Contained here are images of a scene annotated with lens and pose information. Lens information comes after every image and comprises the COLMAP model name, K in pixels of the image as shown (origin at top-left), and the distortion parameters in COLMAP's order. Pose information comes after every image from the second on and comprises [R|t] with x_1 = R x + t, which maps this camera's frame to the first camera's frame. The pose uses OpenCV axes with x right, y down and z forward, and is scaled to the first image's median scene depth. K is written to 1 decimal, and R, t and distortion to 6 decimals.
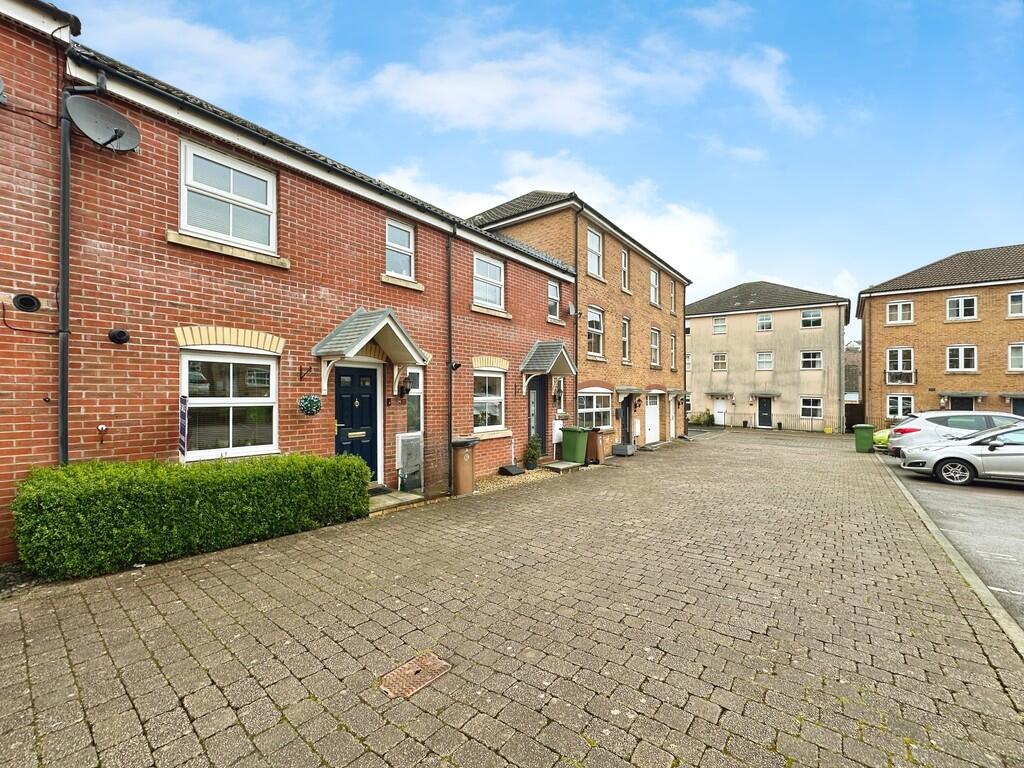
lens RADIAL K [[421.5, 0, 512.0], [0, 421.5, 384.0], [0, 0, 1]] dist [0.000661, -0.000185]
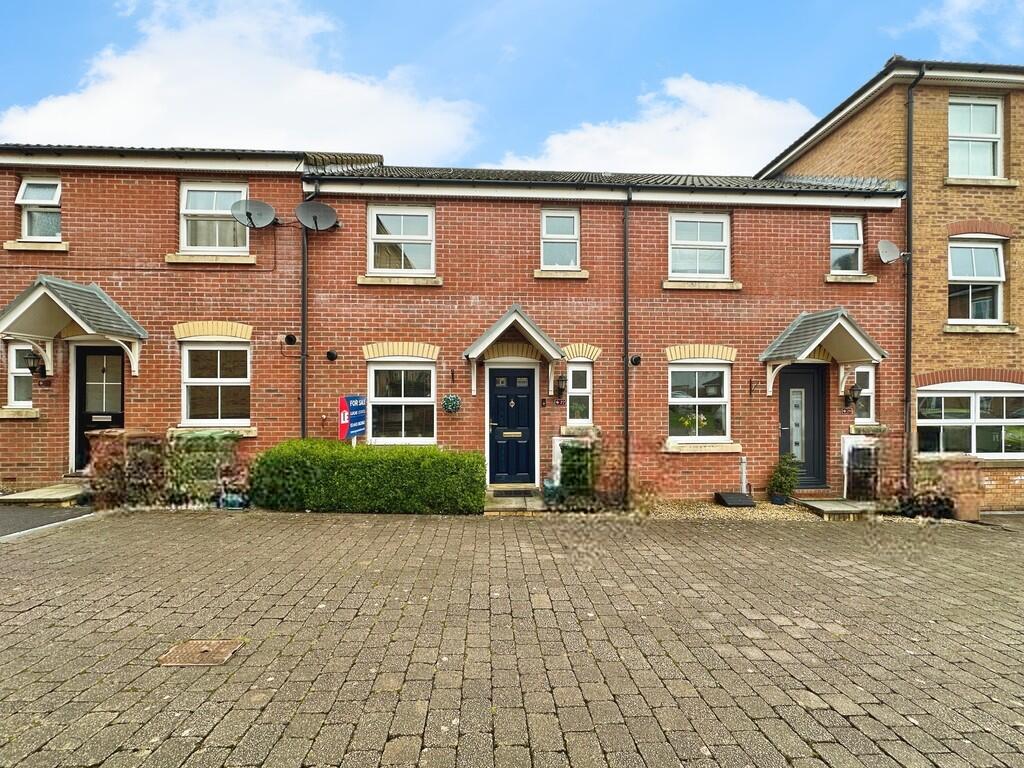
lens RADIAL K [[416.7, 0, 510.4], [0, 416.7, 398.4], [0, 0, 1]] dist [-0.001022, -0.000042]
pose [[0.662003, -0.012924, -0.749390, 0.378766], [0.020677, 0.999786, 0.001024, 0.032015], [0.749216, -0.016173, 0.662128, 0.331774]]
